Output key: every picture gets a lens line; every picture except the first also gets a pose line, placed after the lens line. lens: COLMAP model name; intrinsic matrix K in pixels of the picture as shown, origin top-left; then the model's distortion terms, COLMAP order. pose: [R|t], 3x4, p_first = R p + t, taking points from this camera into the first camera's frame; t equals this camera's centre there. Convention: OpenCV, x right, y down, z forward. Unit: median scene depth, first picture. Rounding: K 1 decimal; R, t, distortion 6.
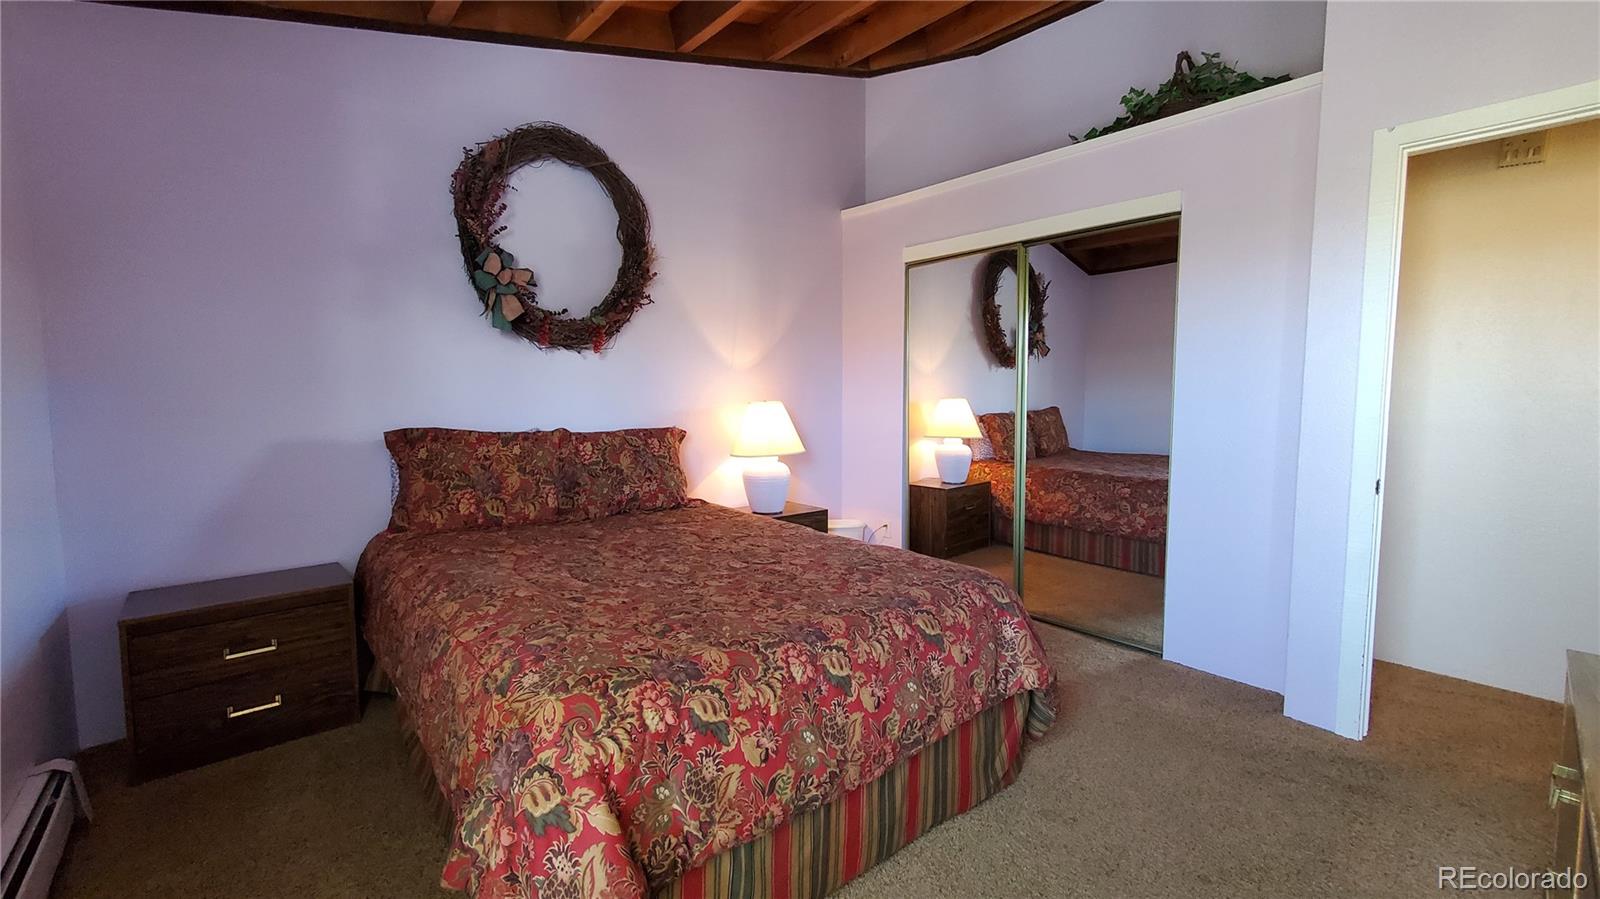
lens RADIAL K [[633.9, 0, 791.4], [0, 633.9, 436.5], [0, 0, 1]] dist [0.003045, 0.000079]
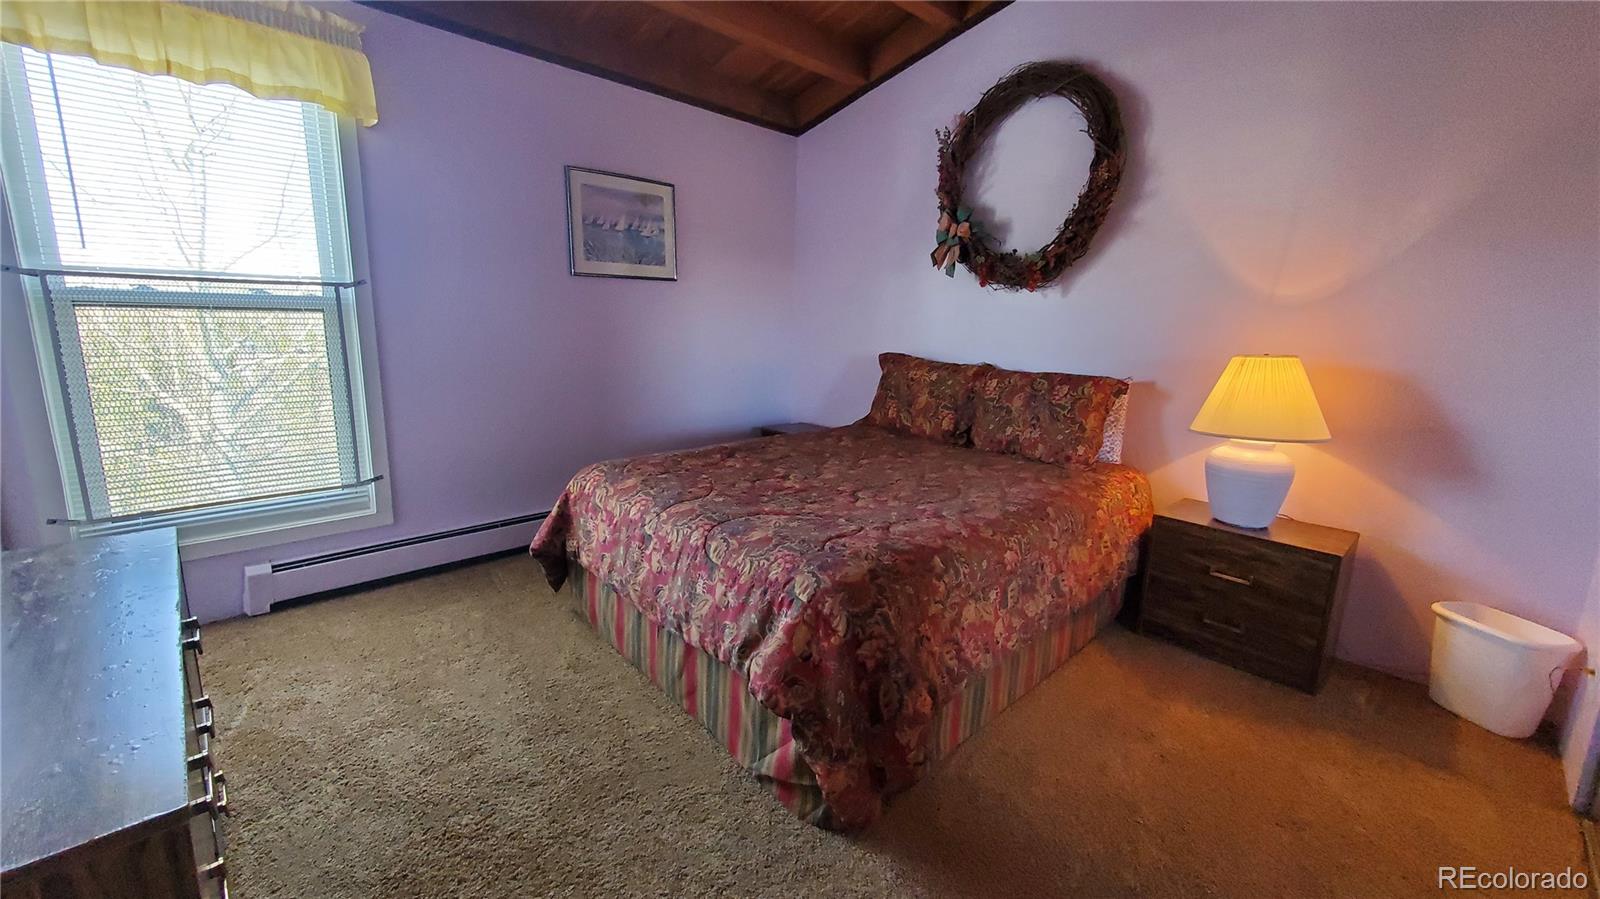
lens RADIAL K [[646.0, 0, 798.3], [0, 646.0, 439.7], [0, 0, 1]] dist [-0.001304, -0.000675]
pose [[0.061887, 0.189056, -0.980014, 0.734153], [-0.097160, 0.978374, 0.182604, -0.057153], [0.993343, 0.083917, 0.078918, 0.608756]]
